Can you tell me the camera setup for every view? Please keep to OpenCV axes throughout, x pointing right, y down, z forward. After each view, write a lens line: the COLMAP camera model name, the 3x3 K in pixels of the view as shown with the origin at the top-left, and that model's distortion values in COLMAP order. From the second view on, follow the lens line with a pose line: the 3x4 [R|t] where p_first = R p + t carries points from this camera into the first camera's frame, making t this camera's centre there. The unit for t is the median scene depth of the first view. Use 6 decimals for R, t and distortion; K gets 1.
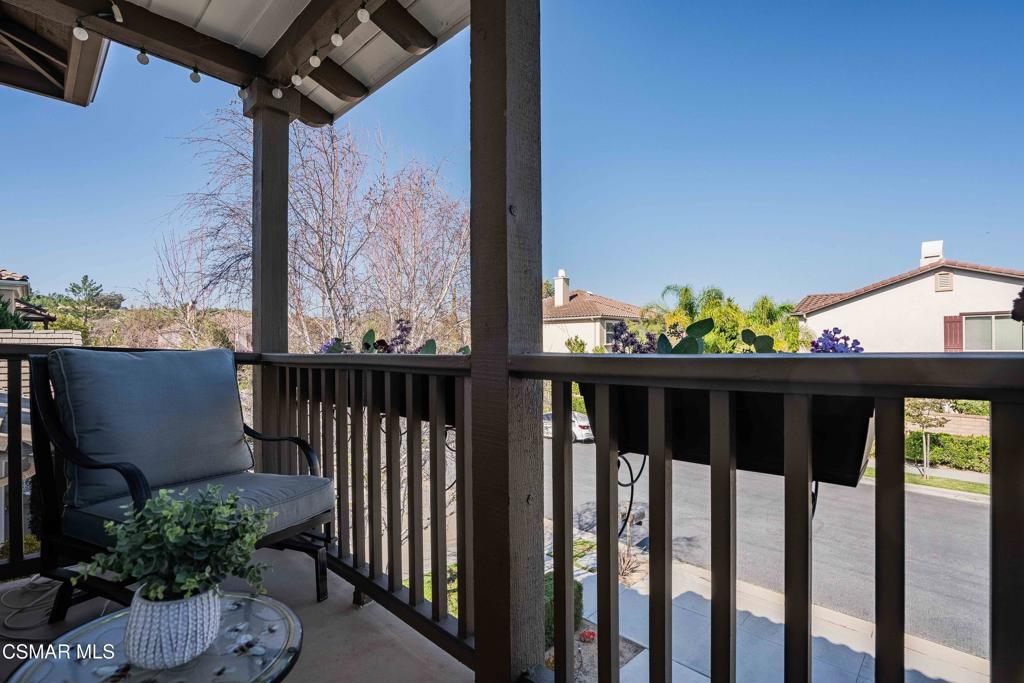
lens RADIAL K [[473.1, 0, 513.3], [0, 473.1, 348.7], [0, 0, 1]] dist [-0.002414, -0.000120]
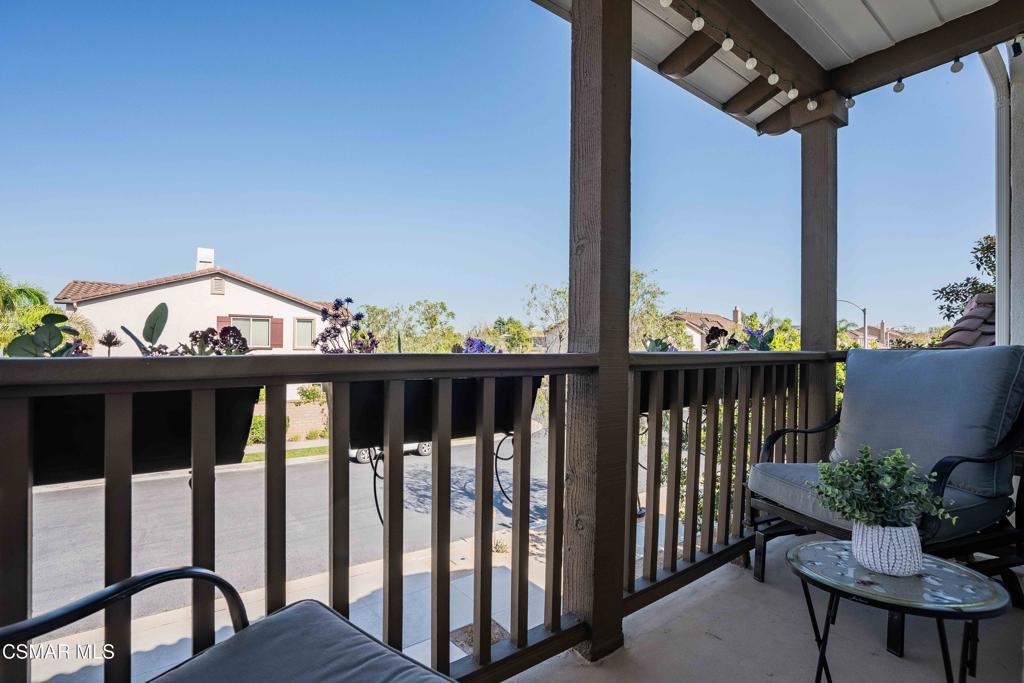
lens RADIAL K [[473.1, 0, 513.3], [0, 473.1, 348.7], [0, 0, 1]] dist [-0.002414, -0.000120]
pose [[0.234605, 0.001176, 0.972090, -0.086018], [-0.011725, 0.999930, 0.001620, 0.000518], [-0.972020, -0.011777, 0.234602, 0.069401]]
